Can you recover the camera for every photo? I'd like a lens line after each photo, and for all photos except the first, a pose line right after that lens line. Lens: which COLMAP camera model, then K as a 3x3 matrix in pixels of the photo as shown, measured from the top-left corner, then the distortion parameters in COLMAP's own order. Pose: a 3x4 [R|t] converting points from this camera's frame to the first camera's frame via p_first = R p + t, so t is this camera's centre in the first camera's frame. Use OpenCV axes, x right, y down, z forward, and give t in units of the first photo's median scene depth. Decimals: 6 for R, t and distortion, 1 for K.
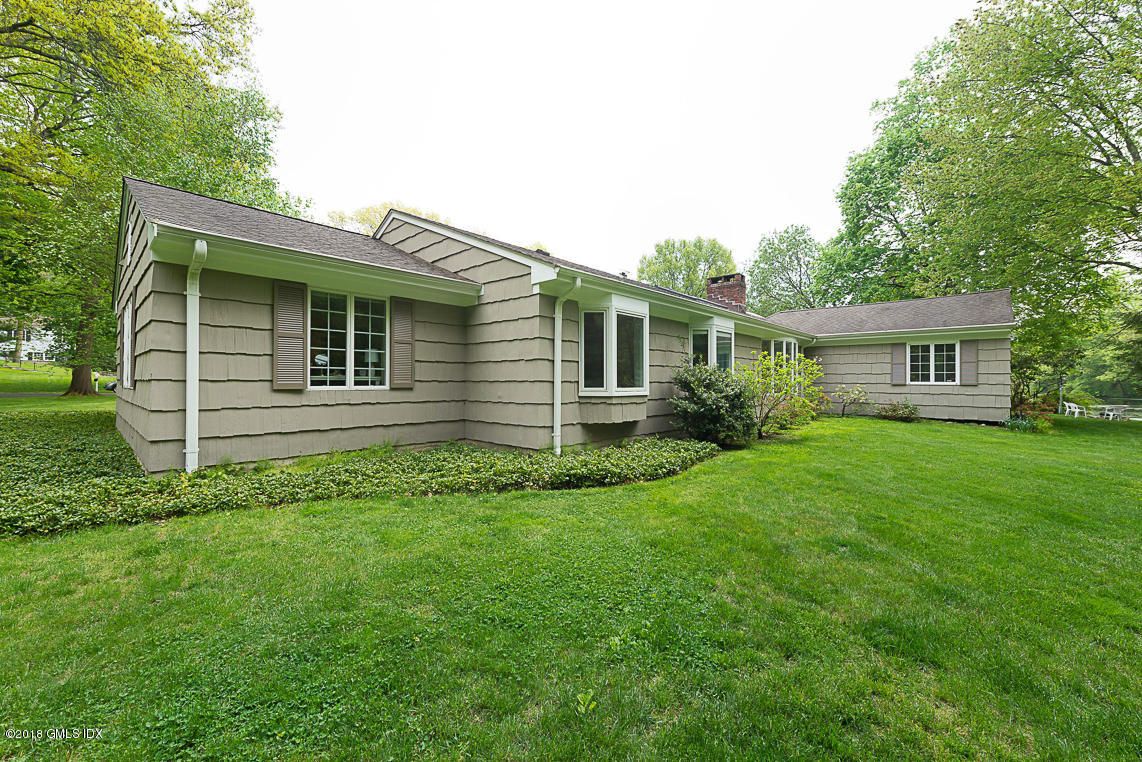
lens RADIAL K [[447.9, 0, 571.0], [0, 447.9, 381.0], [0, 0, 1]] dist [0.023274, -0.000076]
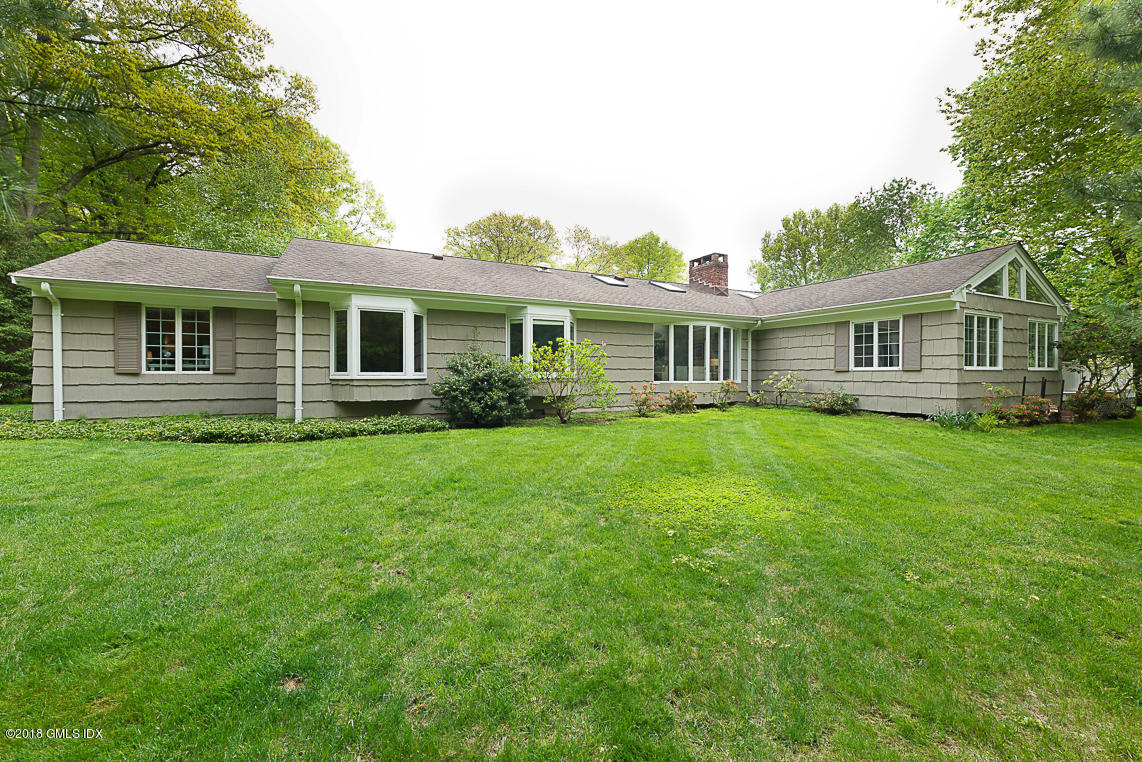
lens RADIAL K [[447.9, 0, 571.0], [0, 447.9, 381.0], [0, 0, 1]] dist [0.023274, -0.000076]
pose [[0.936257, 0.000940, -0.351315, 1.054157], [0.004496, 0.999882, 0.014657, 0.023564], [0.351288, -0.015302, 0.936142, 0.064777]]
